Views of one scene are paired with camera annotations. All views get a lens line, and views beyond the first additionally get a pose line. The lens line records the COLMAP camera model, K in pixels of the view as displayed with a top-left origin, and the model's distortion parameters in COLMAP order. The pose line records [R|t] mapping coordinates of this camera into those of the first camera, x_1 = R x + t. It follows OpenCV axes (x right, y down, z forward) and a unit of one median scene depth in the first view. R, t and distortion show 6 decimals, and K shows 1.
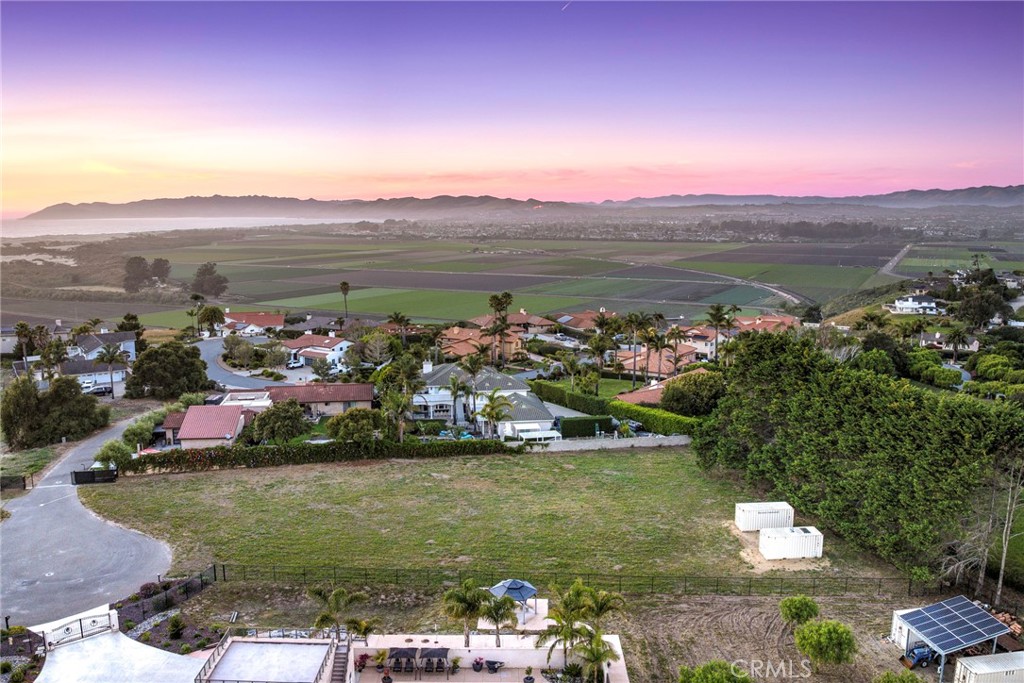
lens RADIAL K [[852.5, 0, 522.5], [0, 852.5, 326.7], [0, 0, 1]] dist [-0.095567, -0.030332]
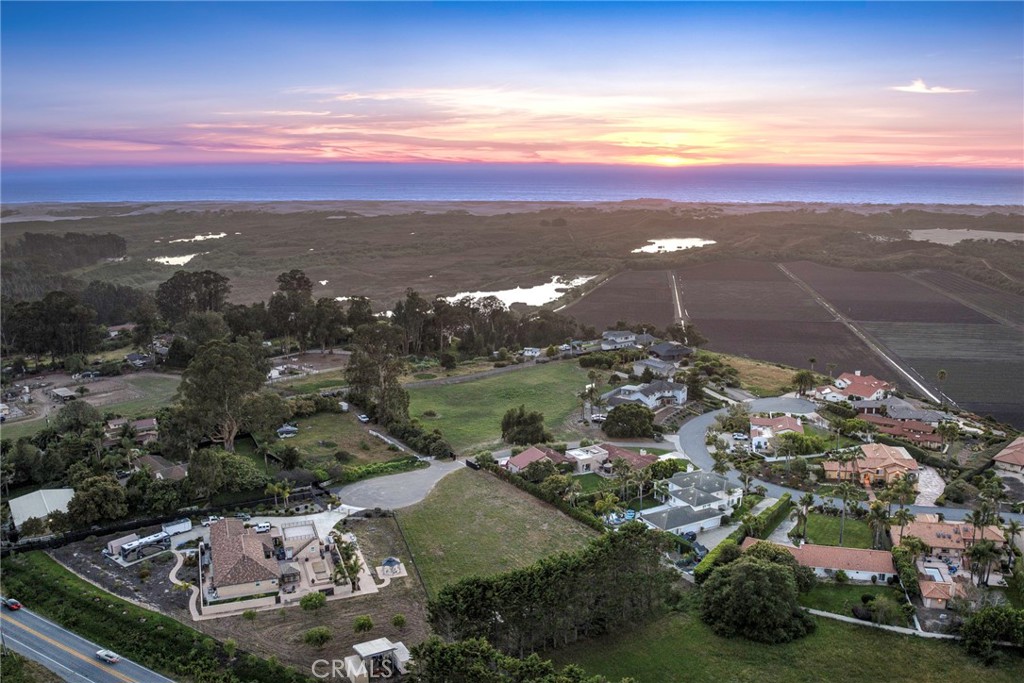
lens RADIAL K [[852.5, 0, 517.9], [0, 852.5, 333.7], [0, 0, 1]] dist [-0.095567, -0.030332]
pose [[0.347996, 0.180642, -0.919928, 0.776003], [-0.123801, 0.981522, 0.145905, -0.255009], [0.929286, 0.063114, 0.363929, 0.141301]]
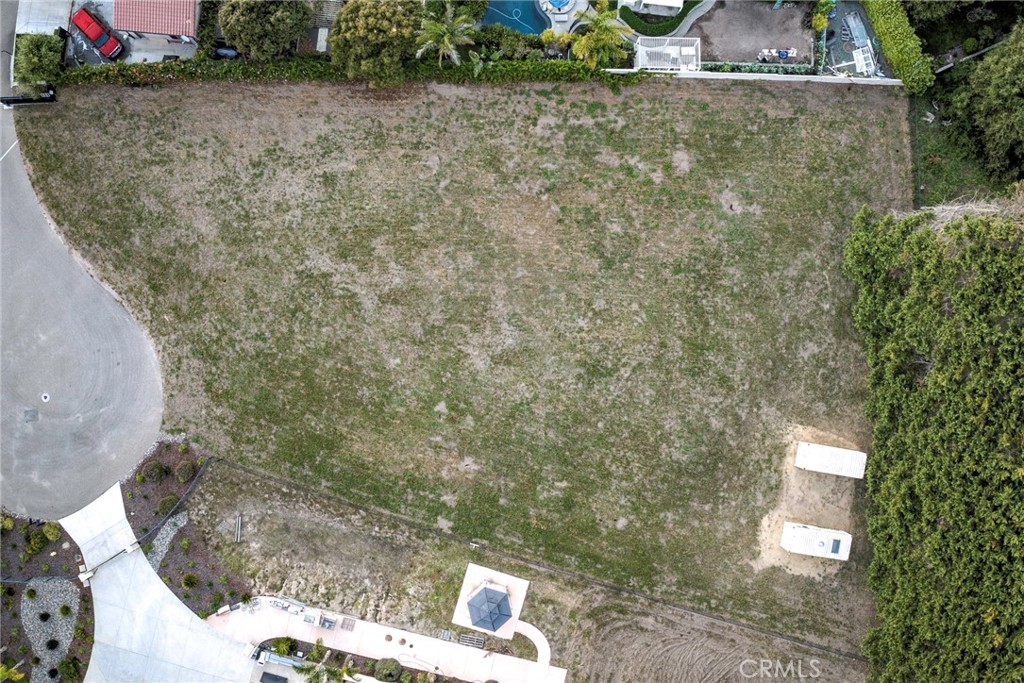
lens RADIAL K [[852.5, 0, 516.2], [0, 852.5, 334.5], [0, 0, 1]] dist [-0.095567, -0.030332]
pose [[0.968371, 0.249103, 0.014356, -0.027546], [-0.050837, 0.140642, 0.988754, -0.269927], [0.244282, -0.958211, 0.148857, 0.407751]]
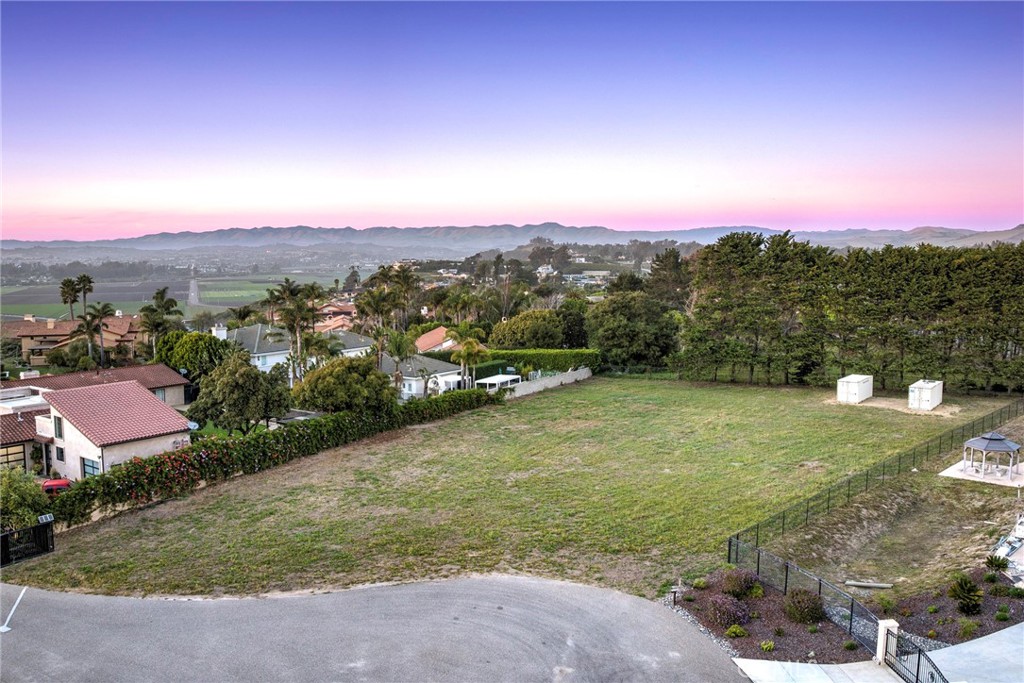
lens RADIAL K [[852.5, 0, 518.6], [0, 852.5, 329.1], [0, 0, 1]] dist [-0.095567, -0.030332]
pose [[0.670000, -0.066486, 0.739378, -0.327650], [0.102516, 0.994725, -0.003450, 0.051031], [-0.735249, 0.078109, 0.673282, 0.269964]]
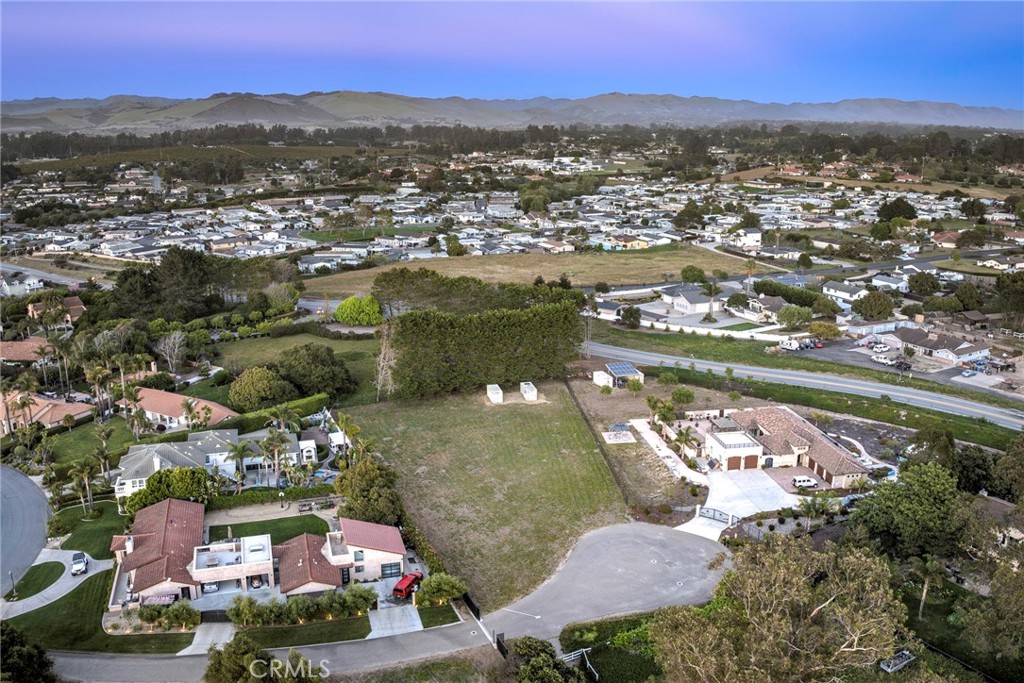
lens RADIAL K [[852.5, 0, 514.9], [0, 852.5, 337.0], [0, 0, 1]] dist [-0.095567, -0.030332]
pose [[-0.155676, -0.248986, 0.955914, -0.720174], [0.131797, 0.953824, 0.269906, -0.196547], [-0.978976, 0.168004, -0.115672, 0.517078]]
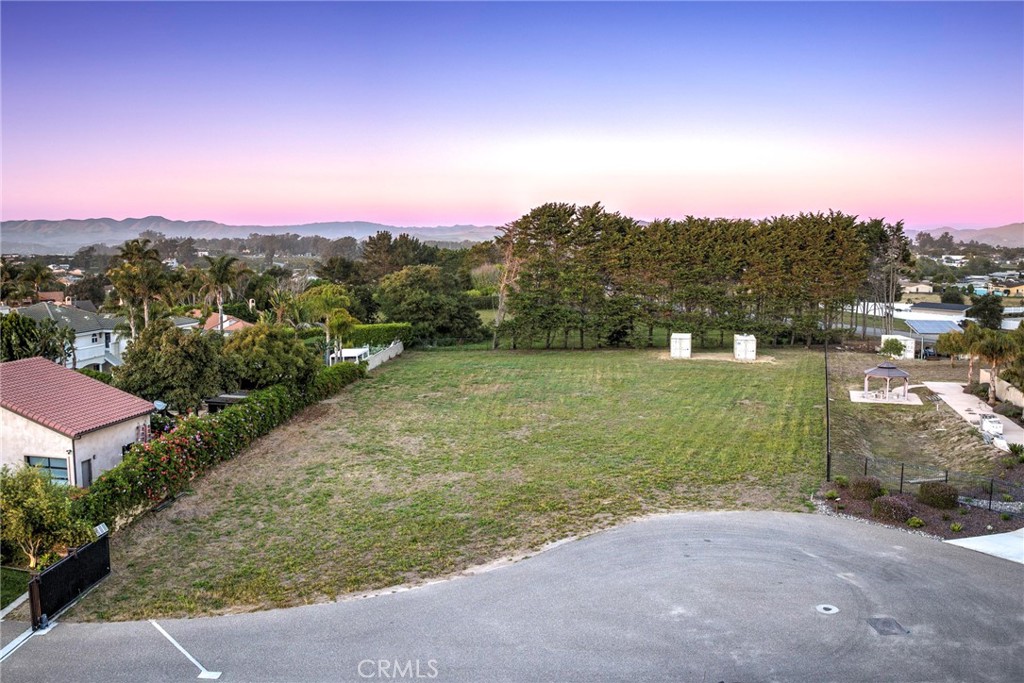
lens RADIAL K [[852.5, 0, 519.9], [0, 852.5, 333.7], [0, 0, 1]] dist [-0.095567, -0.030332]
pose [[0.282506, -0.093733, 0.954675, -0.378698], [0.126973, 0.990112, 0.059638, 0.051205], [-0.950825, 0.104370, 0.291614, 0.387397]]
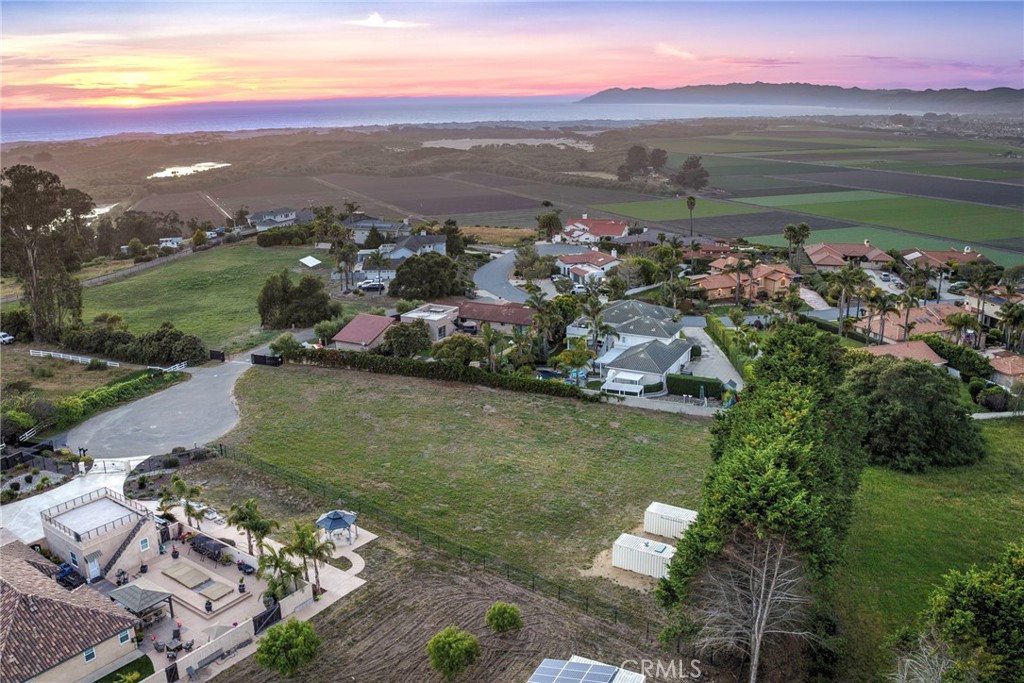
lens RADIAL K [[852.5, 0, 518.1], [0, 852.5, 338.4], [0, 0, 1]] dist [-0.095567, -0.030332]
pose [[0.815838, 0.150080, -0.558466, 0.282034], [-0.068936, 0.984089, 0.163755, -0.050871], [0.574157, -0.095100, 0.813204, 0.072820]]
